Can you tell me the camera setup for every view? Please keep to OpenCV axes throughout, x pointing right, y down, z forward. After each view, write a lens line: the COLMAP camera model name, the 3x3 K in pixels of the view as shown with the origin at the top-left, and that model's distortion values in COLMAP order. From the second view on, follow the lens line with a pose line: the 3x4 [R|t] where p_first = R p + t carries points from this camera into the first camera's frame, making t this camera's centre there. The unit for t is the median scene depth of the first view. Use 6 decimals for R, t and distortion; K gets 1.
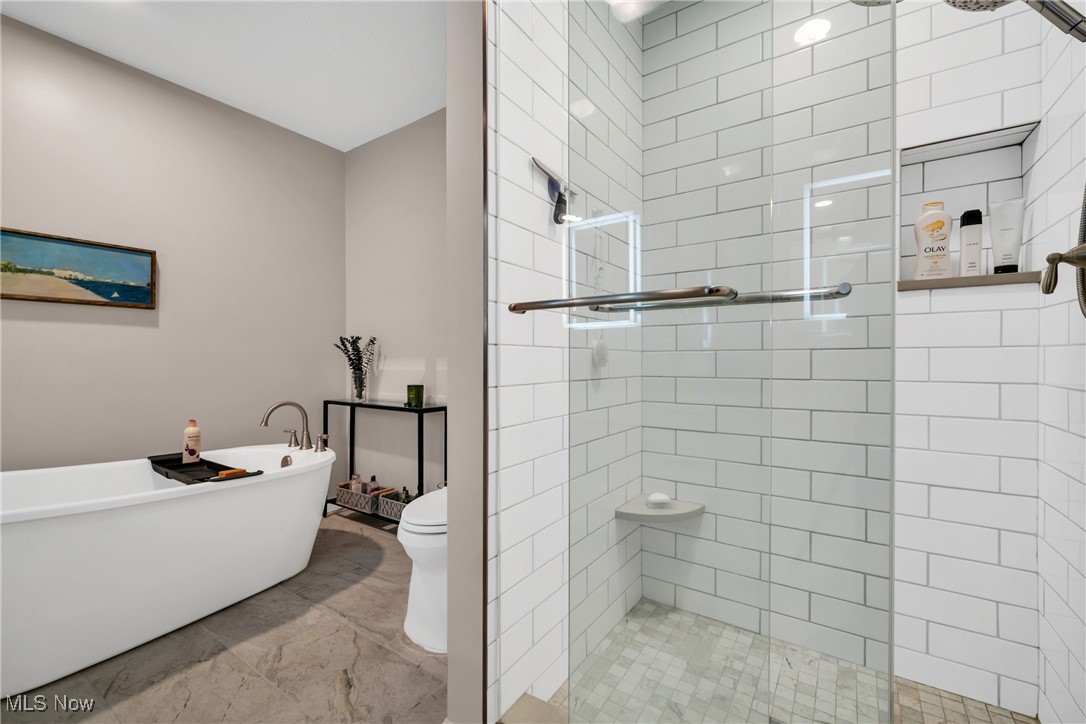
lens RADIAL K [[442.5, 0, 543.0], [0, 442.5, 362.0], [0, 0, 1]] dist [0.000596, 0.000484]
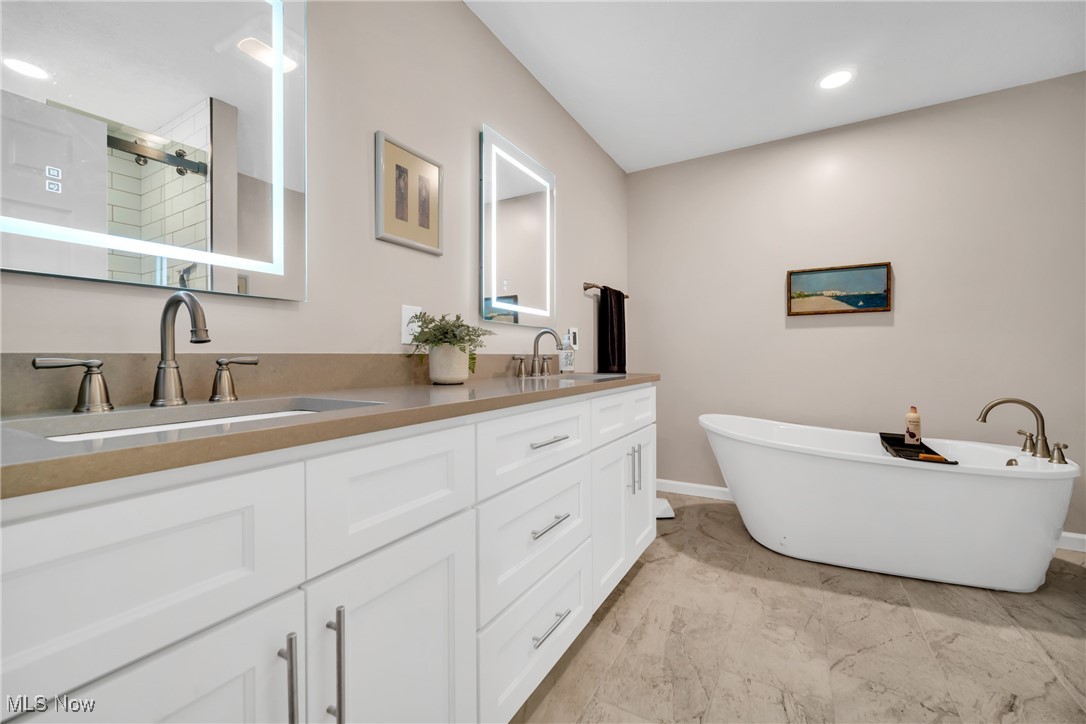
lens RADIAL K [[442.5, 0, 543.0], [0, 442.5, 362.0], [0, 0, 1]] dist [0.000596, 0.000484]
pose [[0.068502, 0.011319, -0.997587, 0.280988], [-0.002240, 0.999935, 0.011192, 0.007646], [0.997648, 0.001468, 0.068522, -0.014542]]
